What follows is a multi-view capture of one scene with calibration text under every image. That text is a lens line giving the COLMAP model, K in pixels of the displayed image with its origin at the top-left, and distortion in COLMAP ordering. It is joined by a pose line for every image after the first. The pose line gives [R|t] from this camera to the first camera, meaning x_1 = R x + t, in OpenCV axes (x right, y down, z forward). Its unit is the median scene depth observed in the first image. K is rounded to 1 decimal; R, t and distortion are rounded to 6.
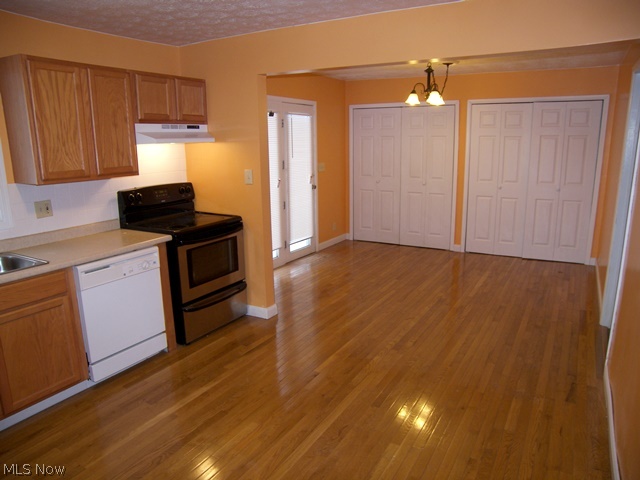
lens RADIAL K [[447.2, 0, 319.8], [0, 447.2, 242.7], [0, 0, 1]] dist [-0.105526, 0.035146]
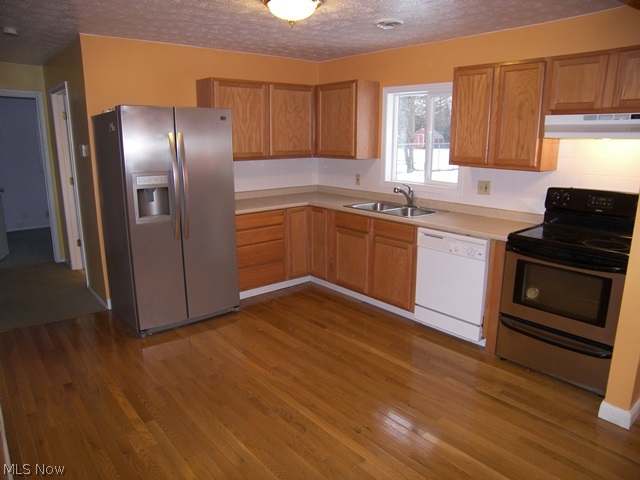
lens RADIAL K [[447.2, 0, 320.4], [0, 447.2, 237.2], [0, 0, 1]] dist [-0.105526, 0.035146]
pose [[-0.341050, 0.216233, -0.914838, 0.495294], [-0.203200, 0.933219, 0.296330, -0.161095], [0.917821, 0.286958, -0.274335, 0.692084]]
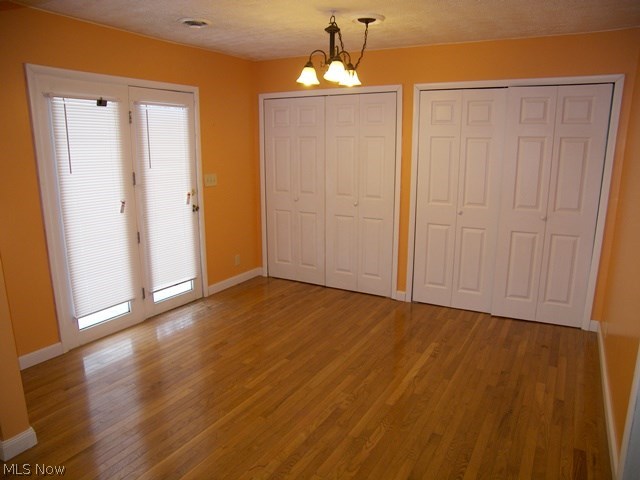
lens RADIAL K [[447.2, 0, 318.7], [0, 447.2, 242.9], [0, 0, 1]] dist [-0.105526, 0.035146]
pose [[0.999898, 0.010822, 0.009343, 0.203212], [-0.010765, 0.999924, -0.006083, -0.078854], [-0.009408, 0.005982, 0.999938, 0.344465]]
